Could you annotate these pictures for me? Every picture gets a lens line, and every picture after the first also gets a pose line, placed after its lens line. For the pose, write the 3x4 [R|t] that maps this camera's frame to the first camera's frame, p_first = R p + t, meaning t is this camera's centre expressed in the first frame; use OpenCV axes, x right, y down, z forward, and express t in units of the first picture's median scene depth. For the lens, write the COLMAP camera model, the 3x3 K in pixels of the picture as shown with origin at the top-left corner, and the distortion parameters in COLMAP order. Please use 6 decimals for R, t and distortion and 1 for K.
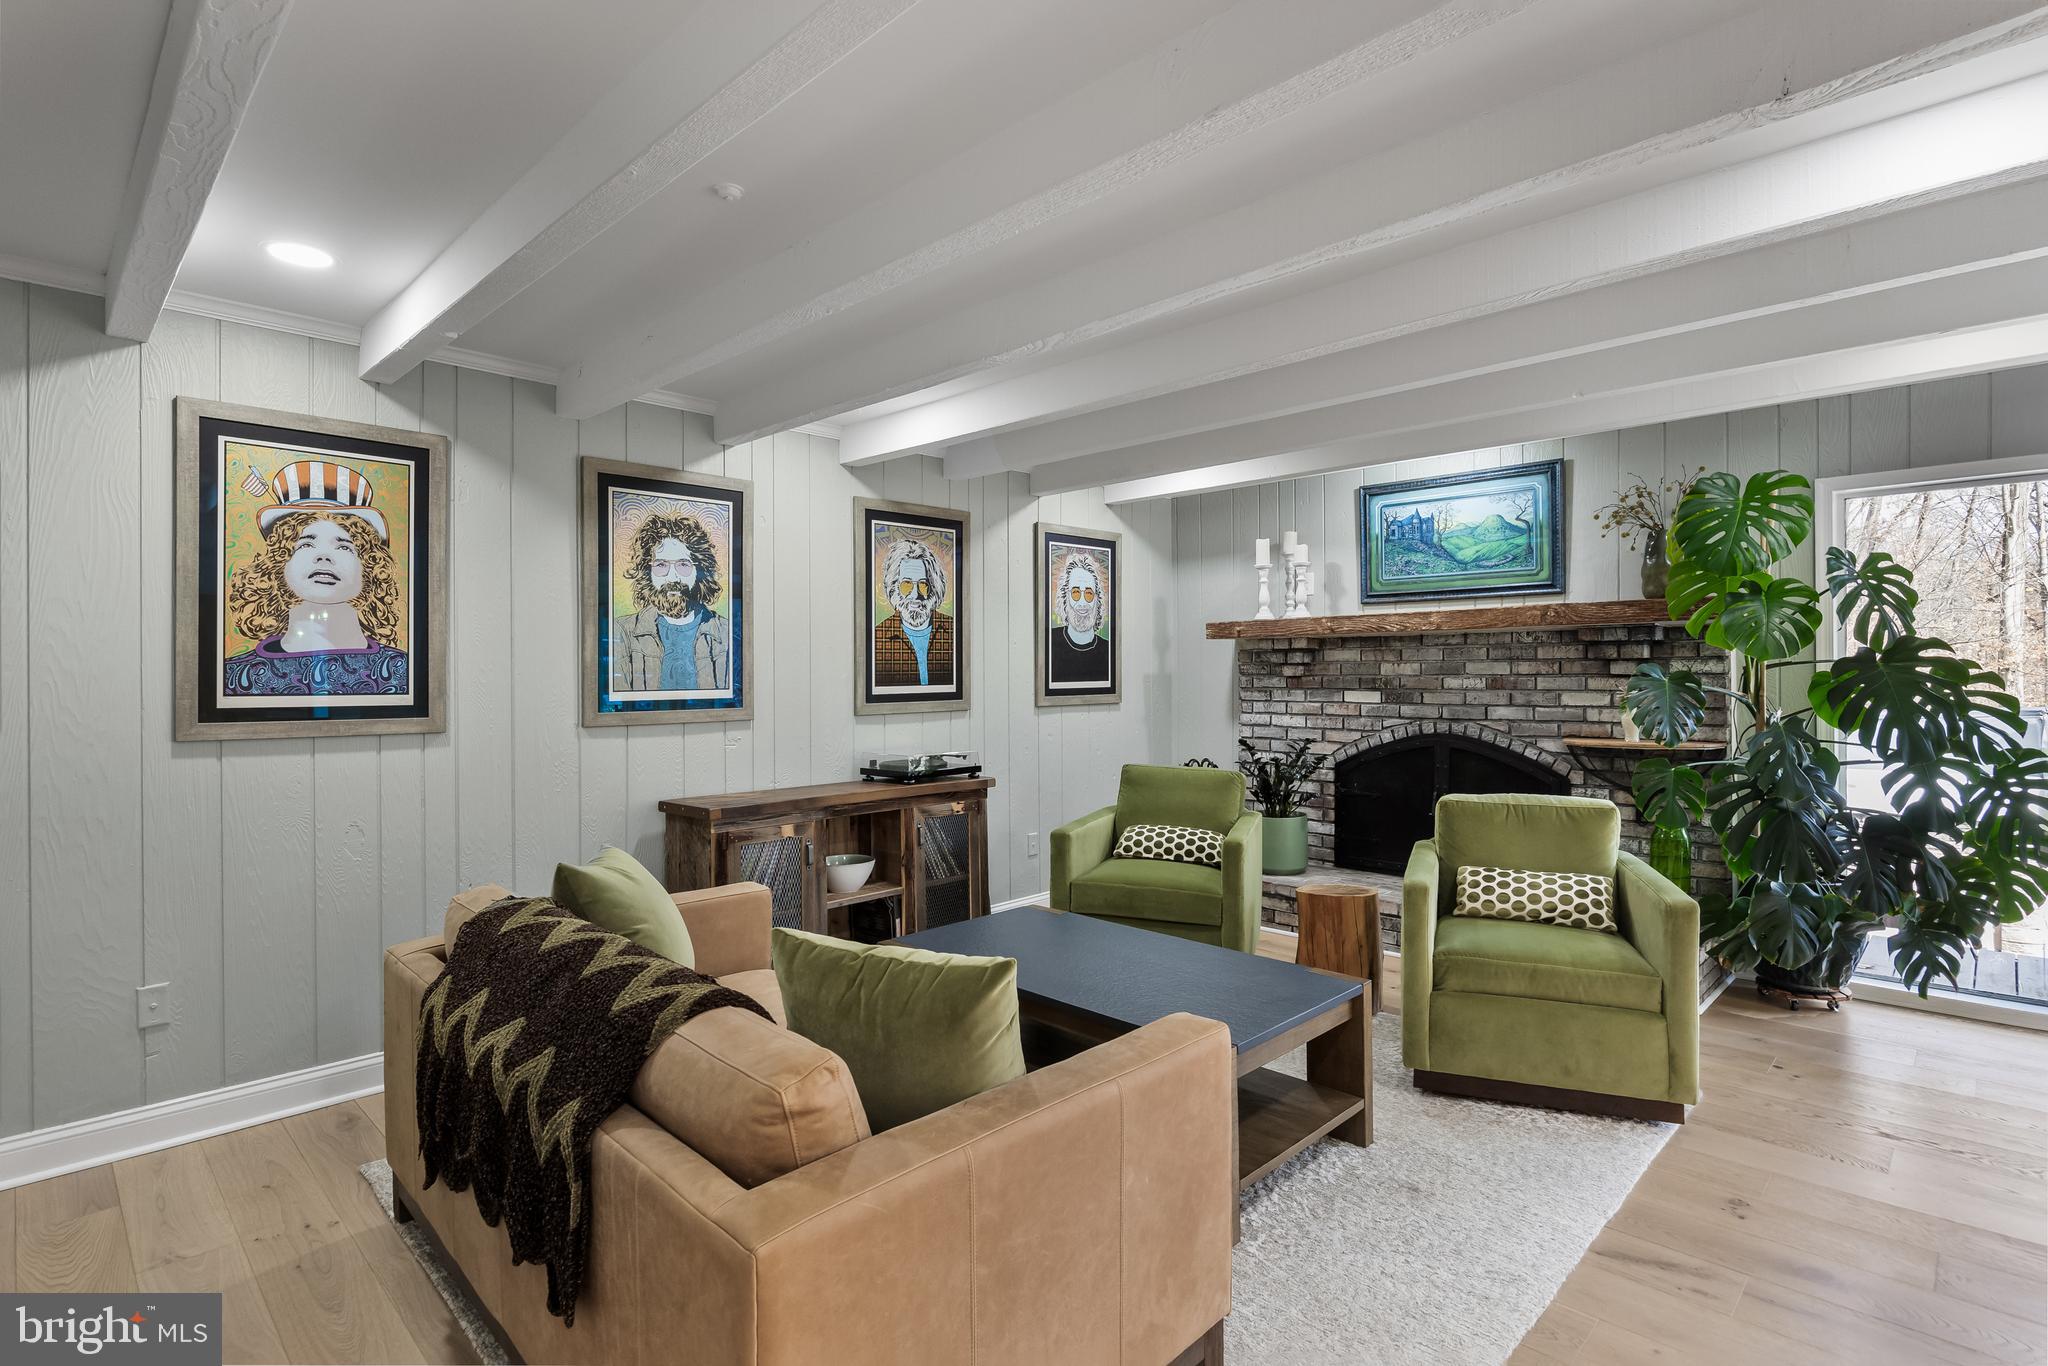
lens RADIAL K [[1005.2, 0, 1023.8], [0, 1005.2, 671.8], [0, 0, 1]] dist [-0.000375, 0.000054]
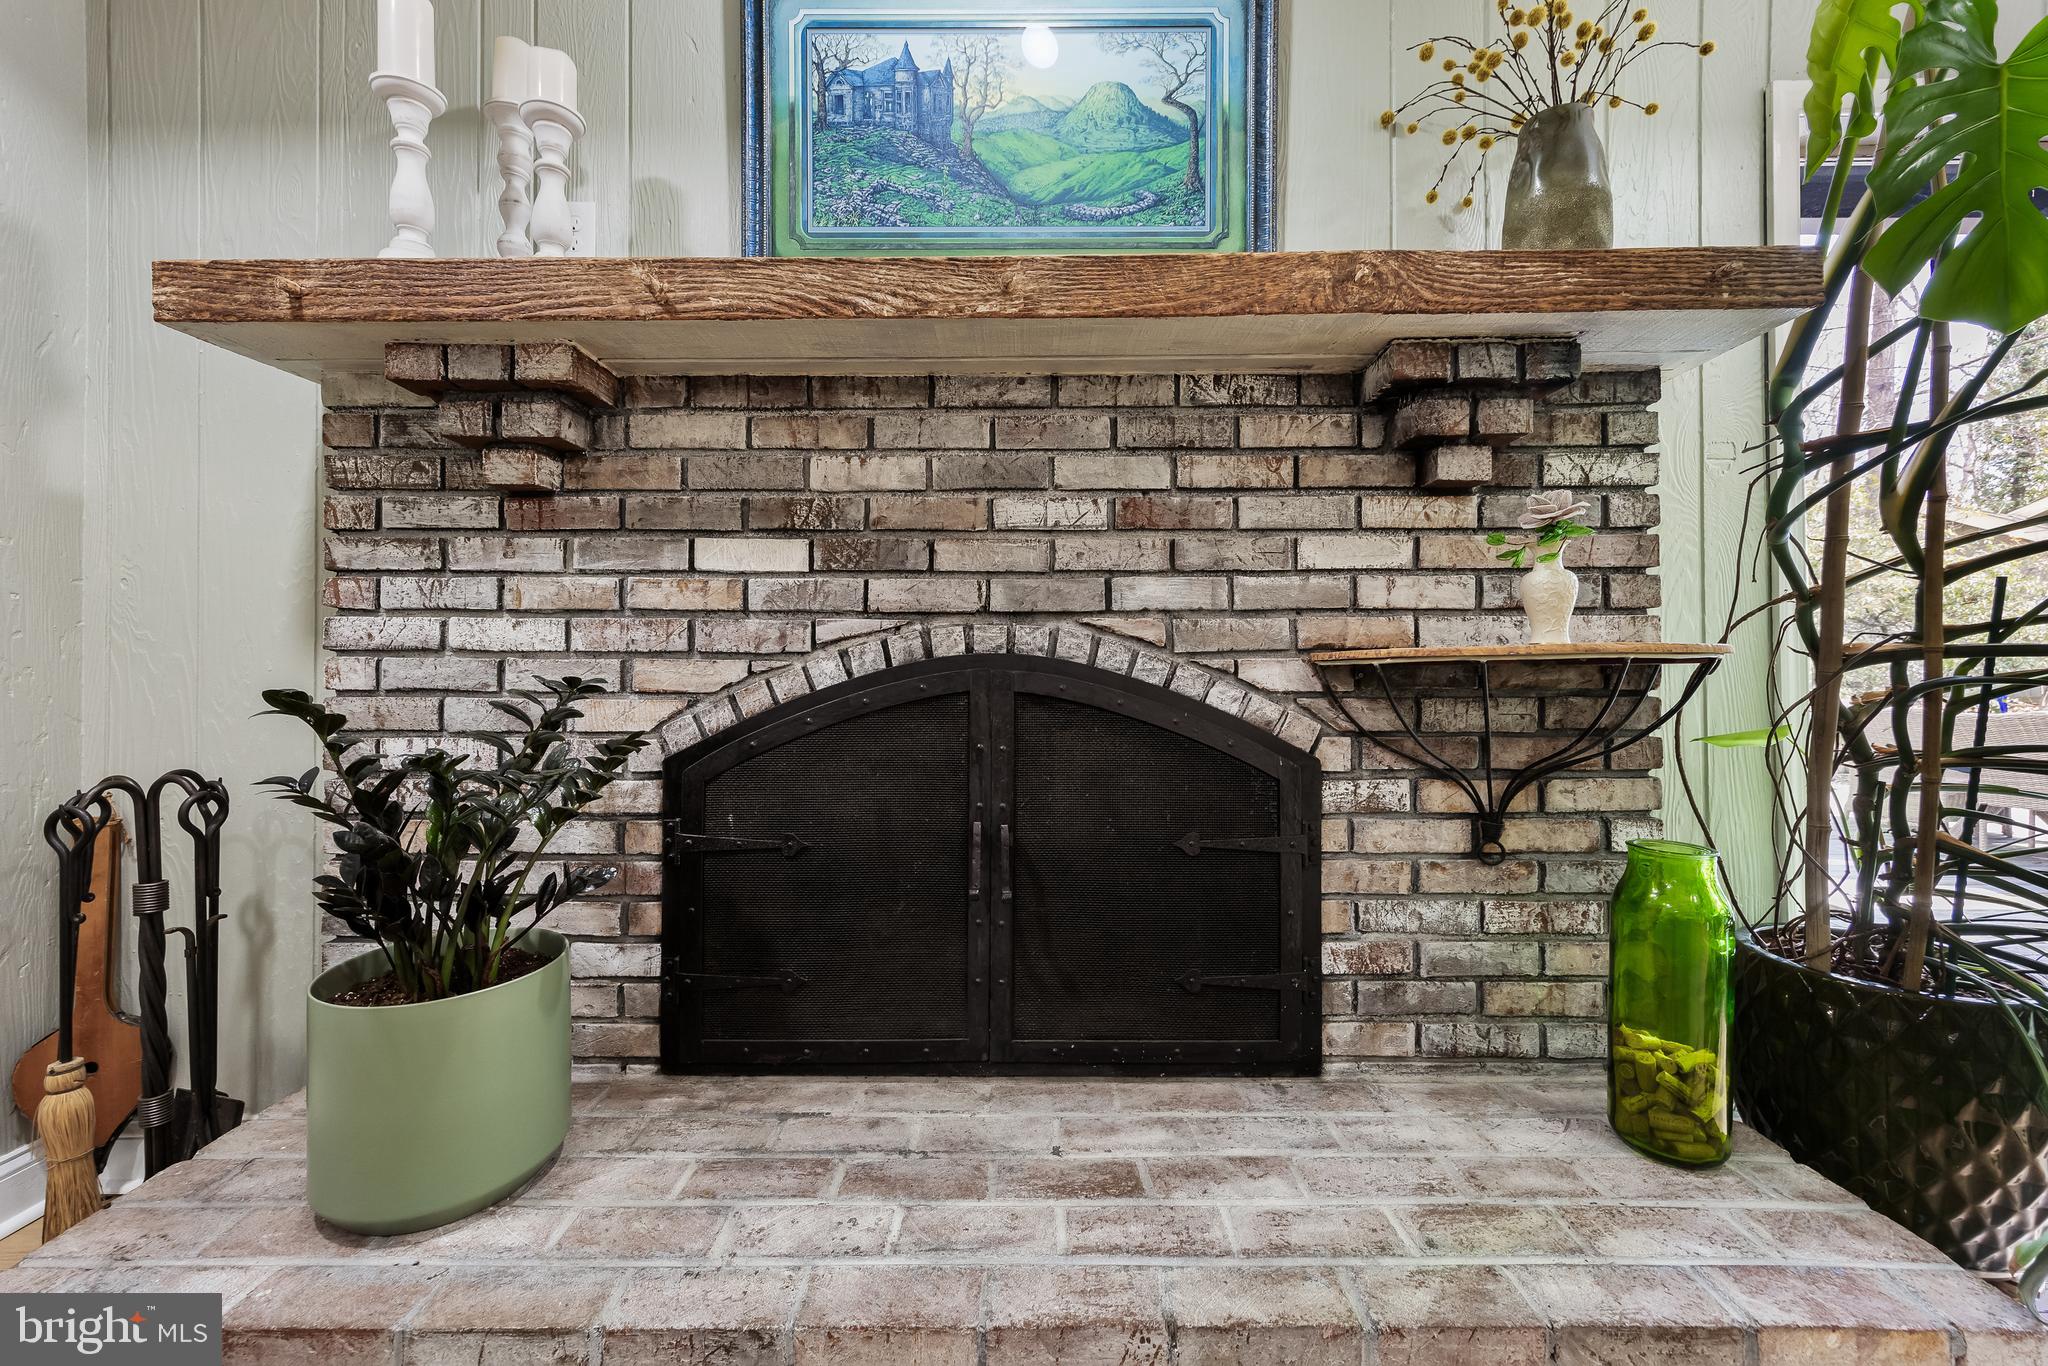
lens RADIAL K [[814.7, 0, 1025.6], [0, 814.7, 671.1], [0, 0, 1]] dist [-0.002697, 0.000079]
pose [[0.711732, 0.005298, 0.702431, 0.214698], [-0.003274, 0.999986, -0.004225, 0.065698], [-0.702443, 0.000707, 0.711739, 0.755422]]
